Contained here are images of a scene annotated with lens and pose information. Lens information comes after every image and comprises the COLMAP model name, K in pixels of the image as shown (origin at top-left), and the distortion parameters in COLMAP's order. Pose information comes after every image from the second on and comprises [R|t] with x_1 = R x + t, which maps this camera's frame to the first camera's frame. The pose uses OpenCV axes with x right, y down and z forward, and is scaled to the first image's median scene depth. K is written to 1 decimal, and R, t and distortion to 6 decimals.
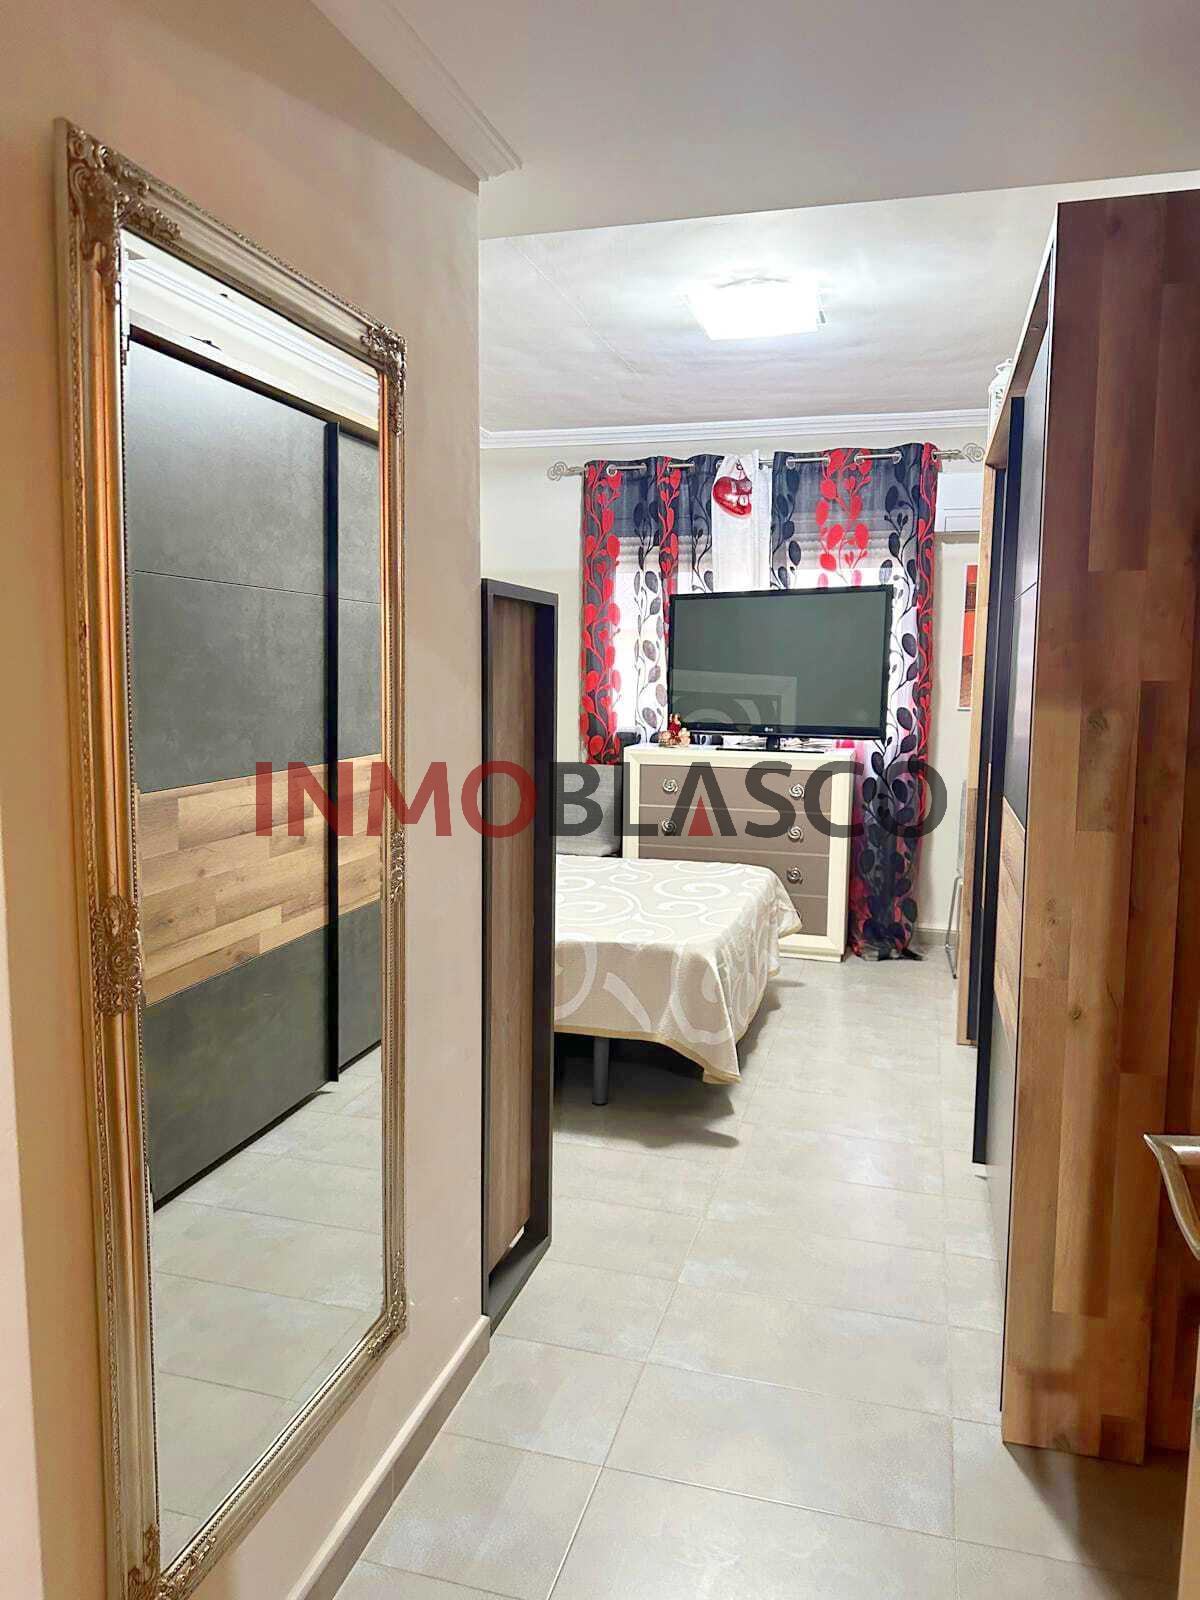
lens RADIAL K [[1187.3, 0, 596.3], [0, 1187.3, 804.4], [0, 0, 1]] dist [-0.024771, -0.024534]
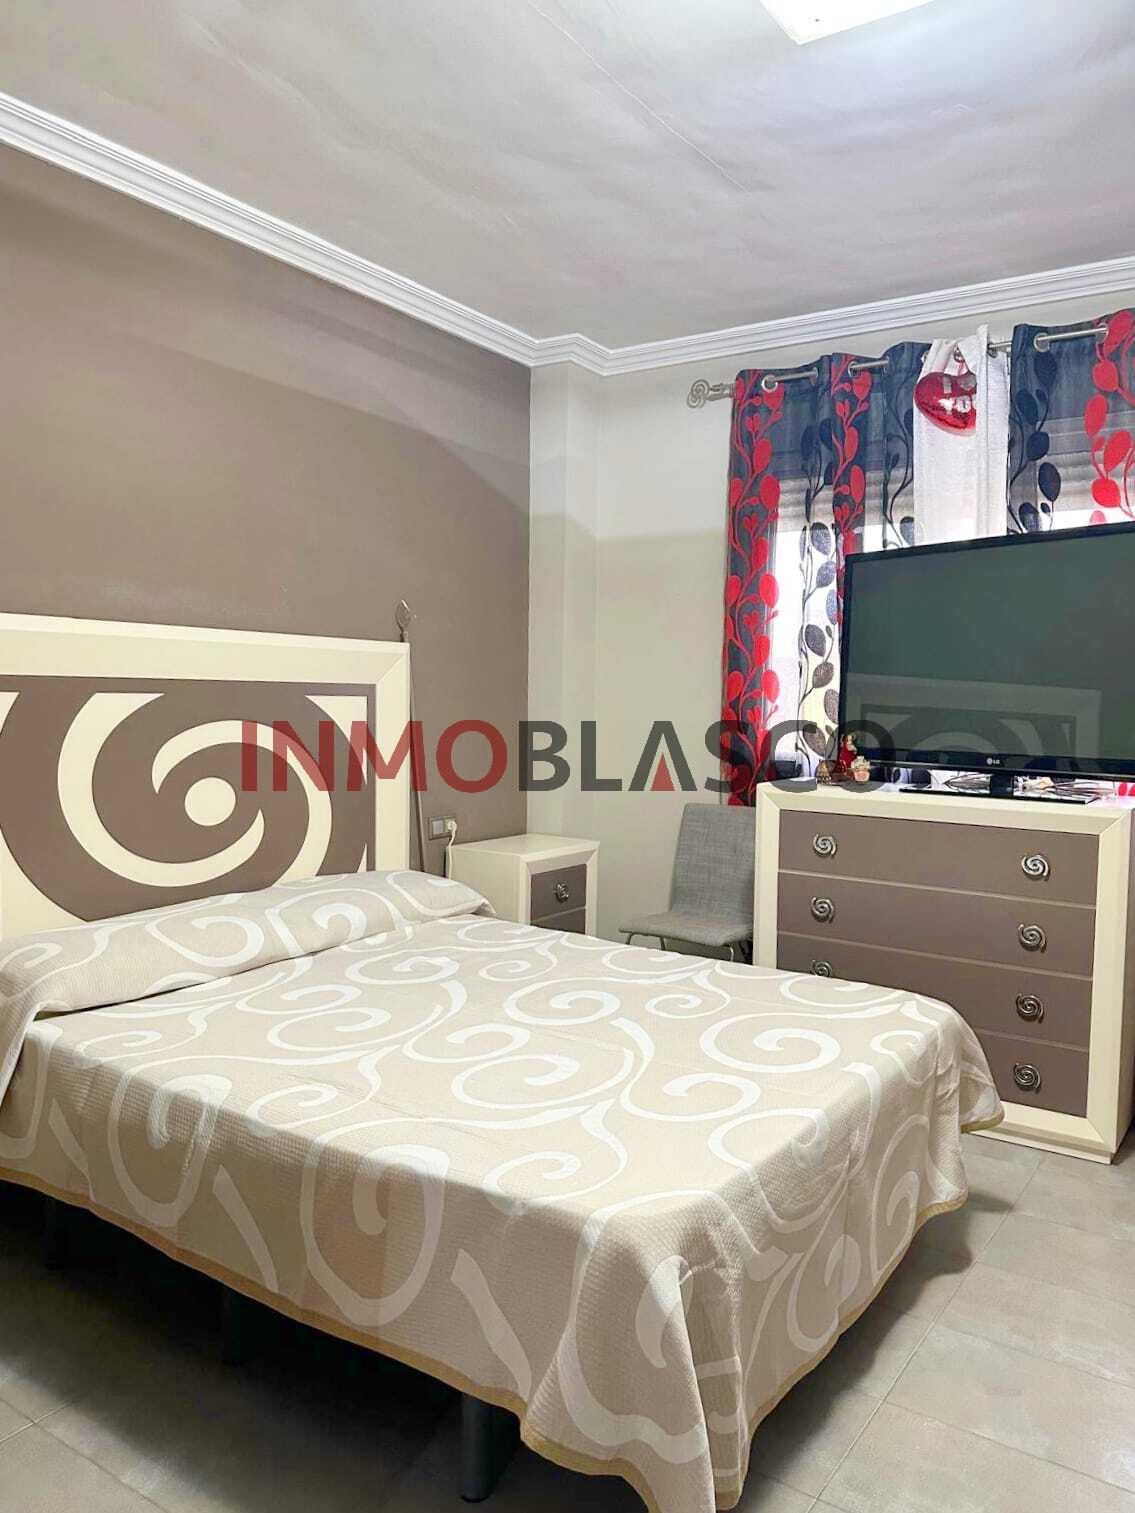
lens RADIAL K [[1122.8, 0, 566.6], [0, 1122.8, 746.0], [0, 0, 1]] dist [-0.024771, -0.024534]
pose [[0.941233, 0.020409, -0.337141, 0.128389], [-0.045807, 0.996664, -0.067552, -0.021256], [0.334637, 0.079026, 0.939028, 0.370280]]
